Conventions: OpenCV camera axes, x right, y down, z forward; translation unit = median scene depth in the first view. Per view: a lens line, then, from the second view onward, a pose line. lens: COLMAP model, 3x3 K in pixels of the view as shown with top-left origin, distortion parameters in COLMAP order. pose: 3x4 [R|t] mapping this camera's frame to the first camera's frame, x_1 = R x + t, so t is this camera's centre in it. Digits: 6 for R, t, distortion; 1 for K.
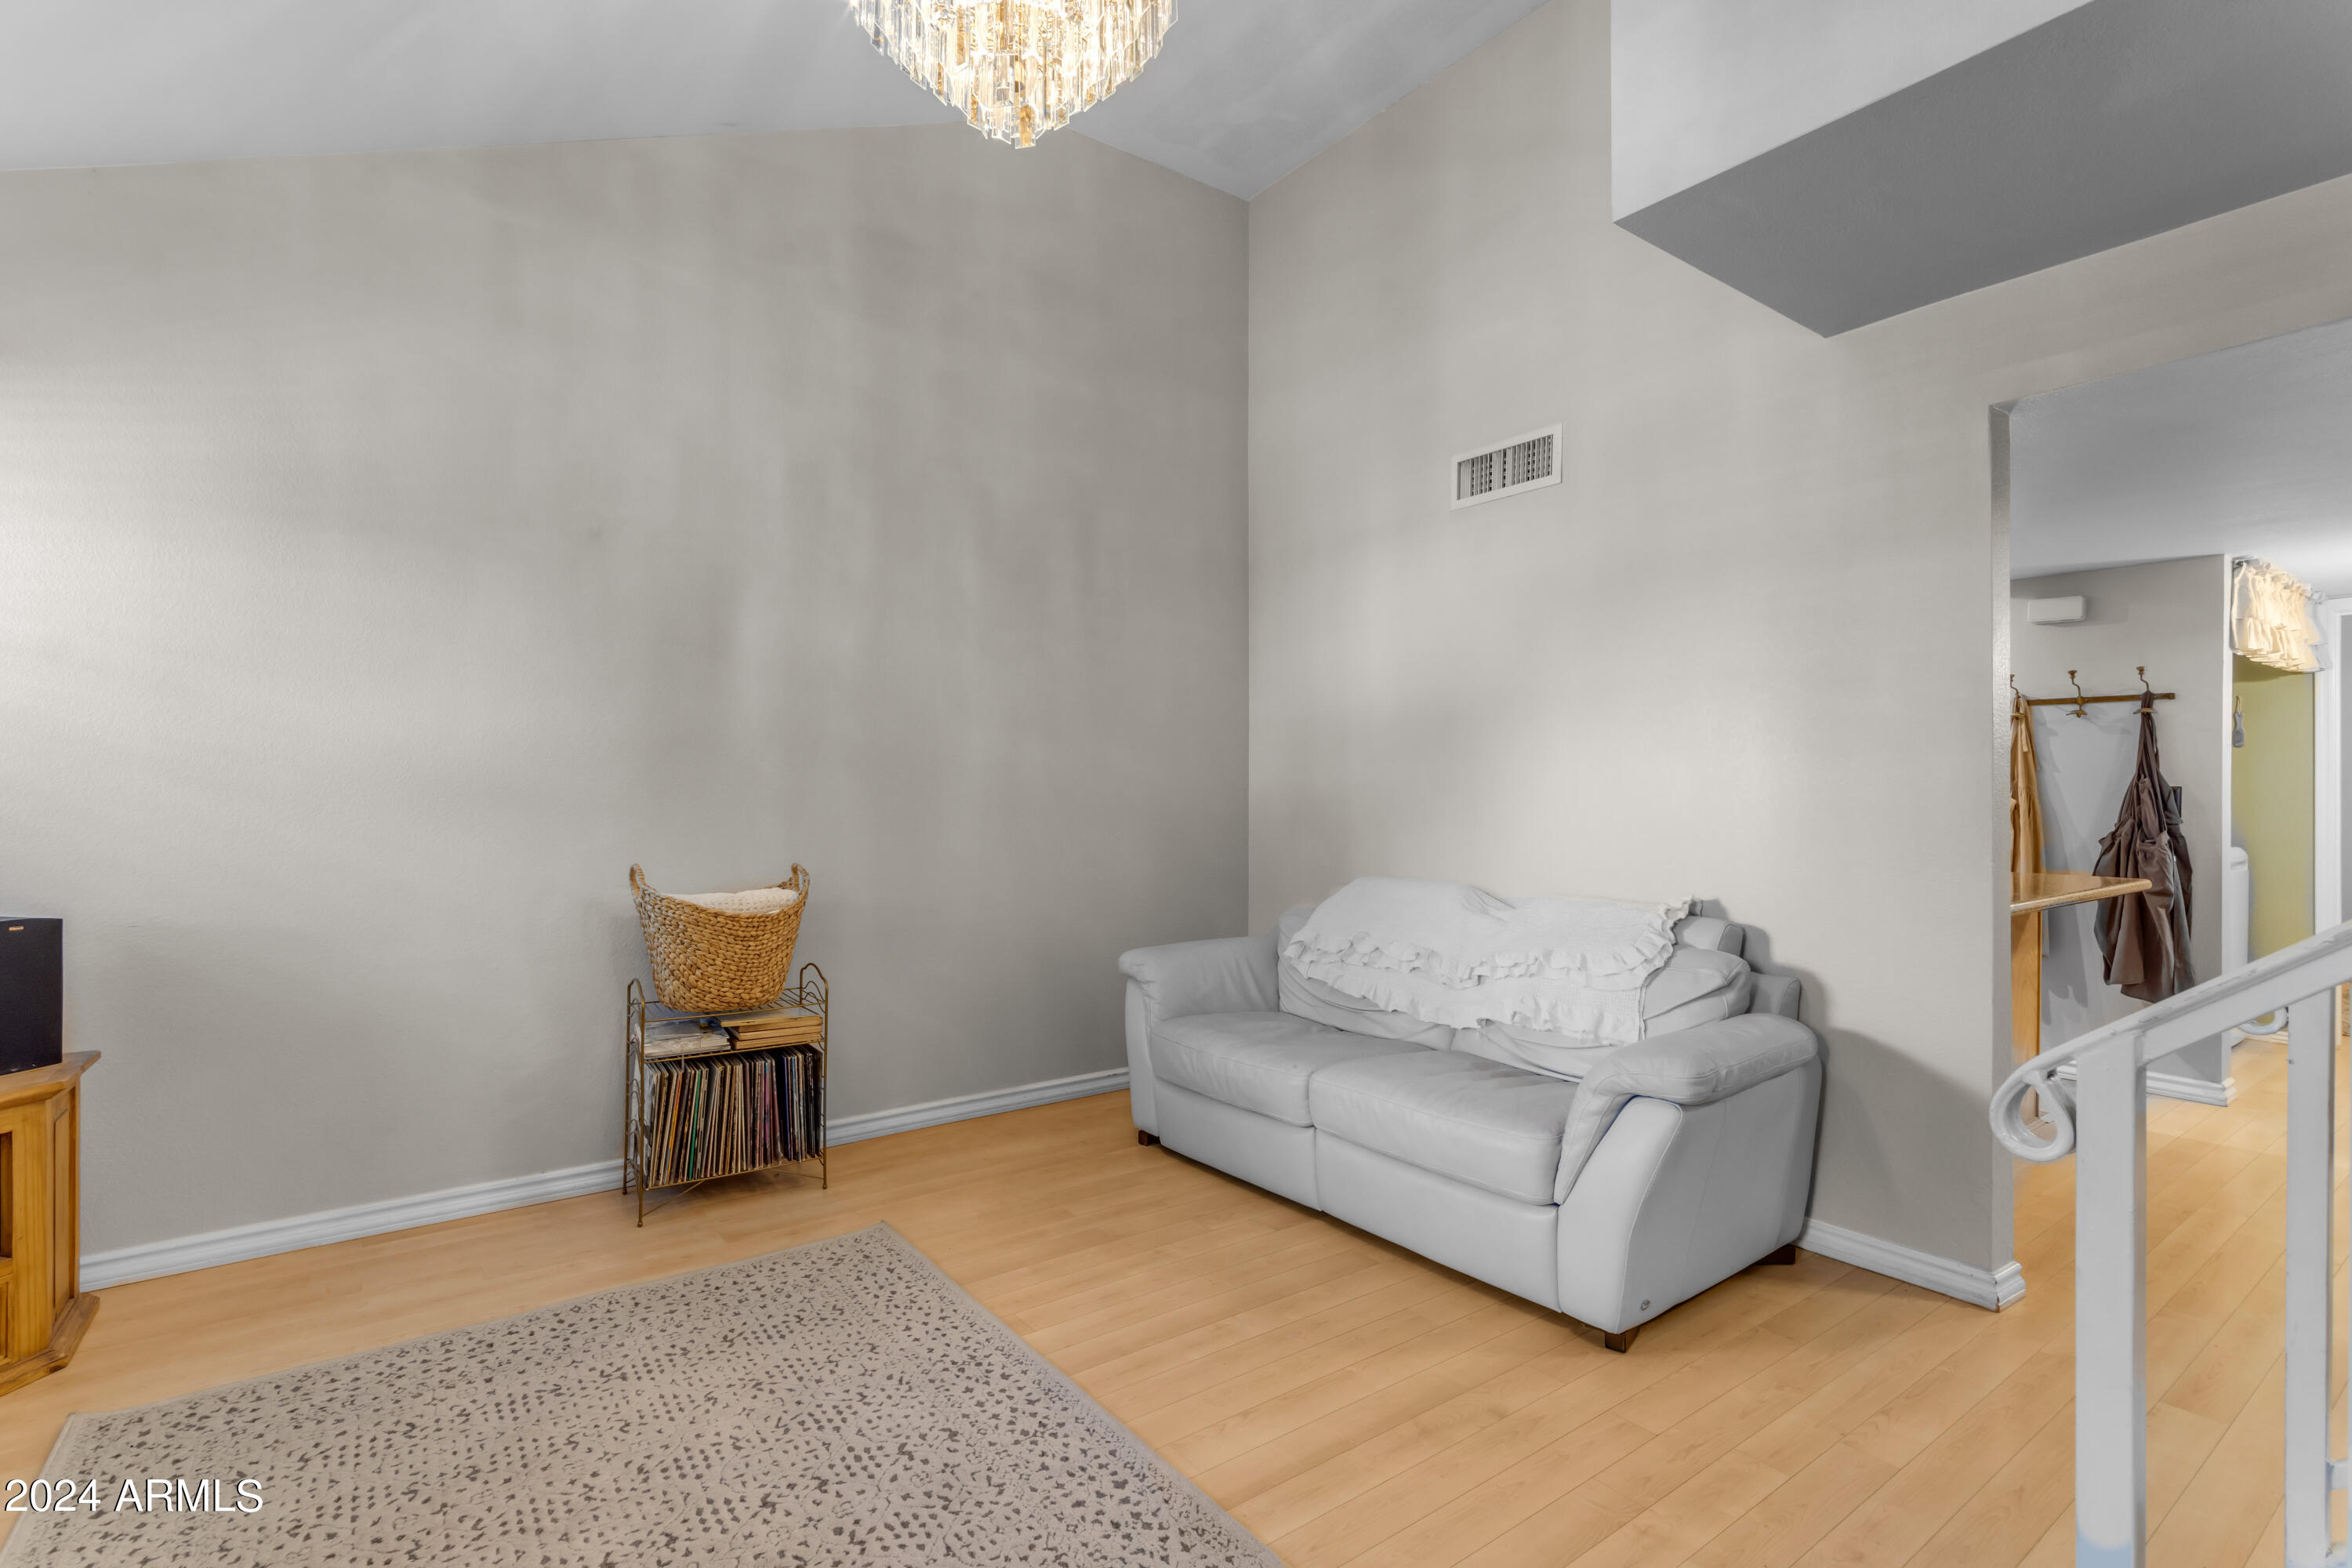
lens RADIAL K [[1085.8, 0, 1158.5], [0, 1085.8, 791.6], [0, 0, 1]] dist [0.002226, -0.001125]
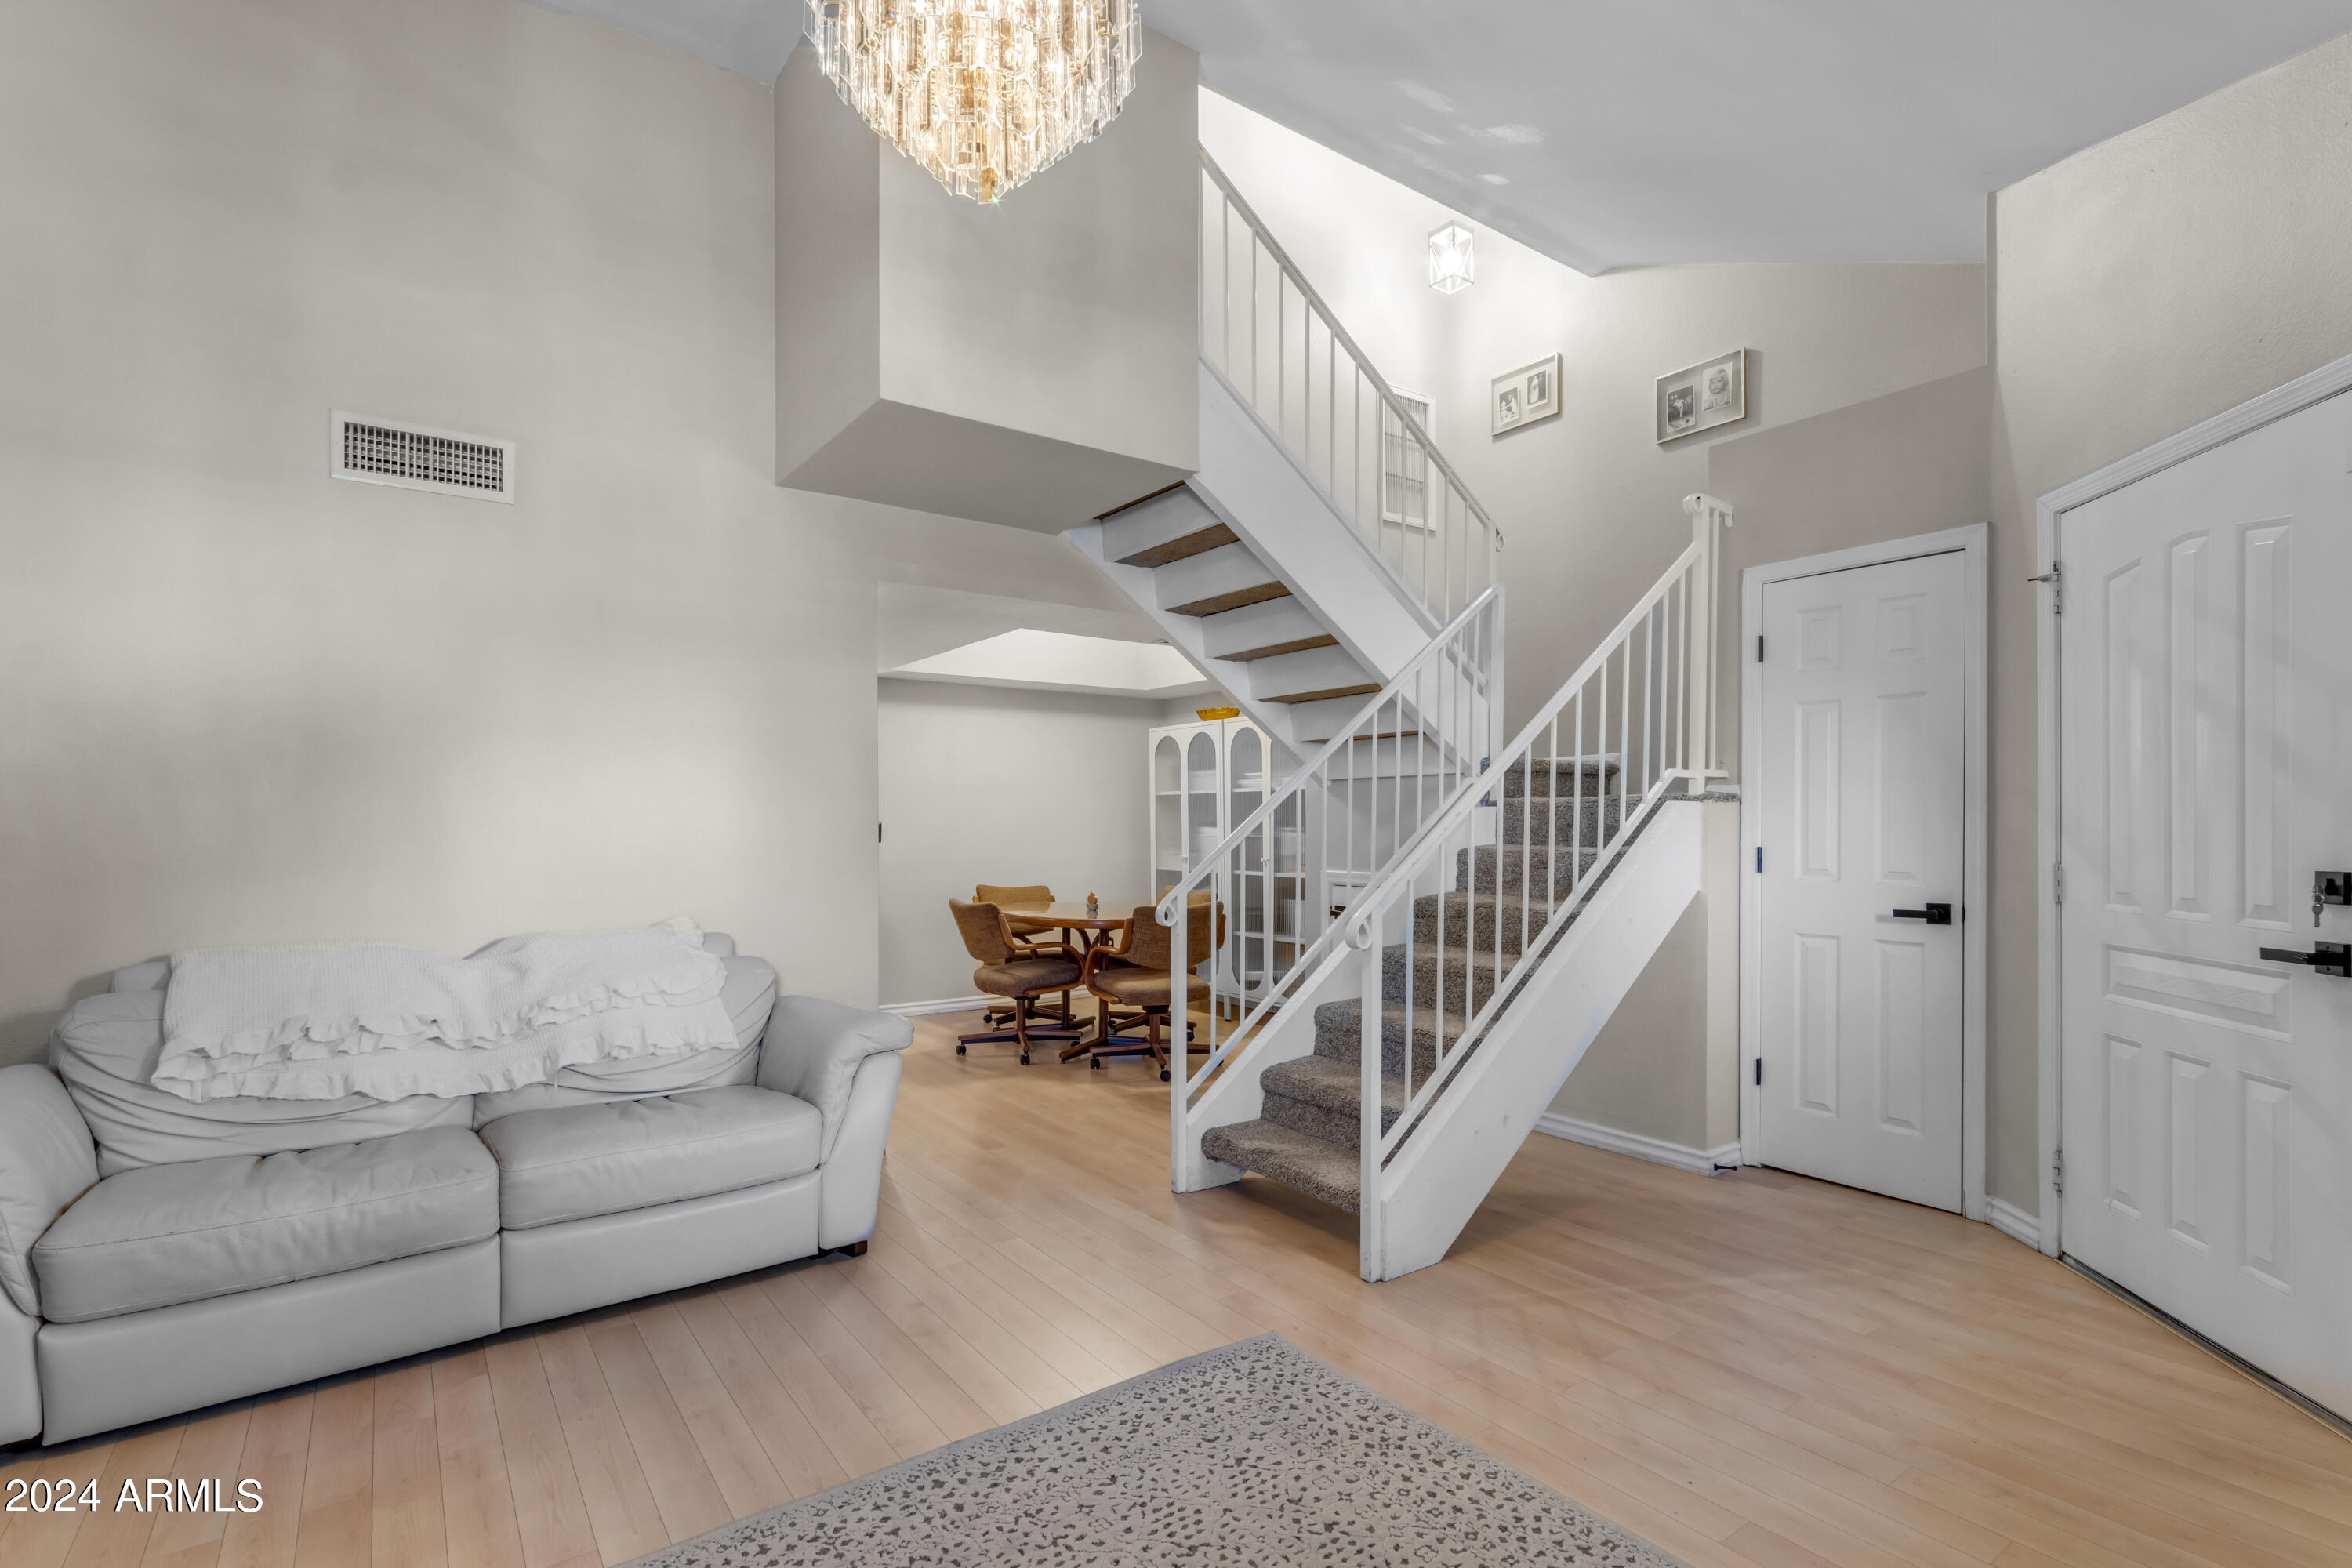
lens RADIAL K [[1085.8, 0, 1178.4], [0, 1085.8, 829.6], [0, 0, 1]] dist [0.002226, -0.001125]
pose [[-0.006625, -0.004983, 0.999966, -0.769985], [-0.002039, 0.999986, 0.004970, -0.005478], [-0.999976, -0.002006, -0.006635, 0.543884]]
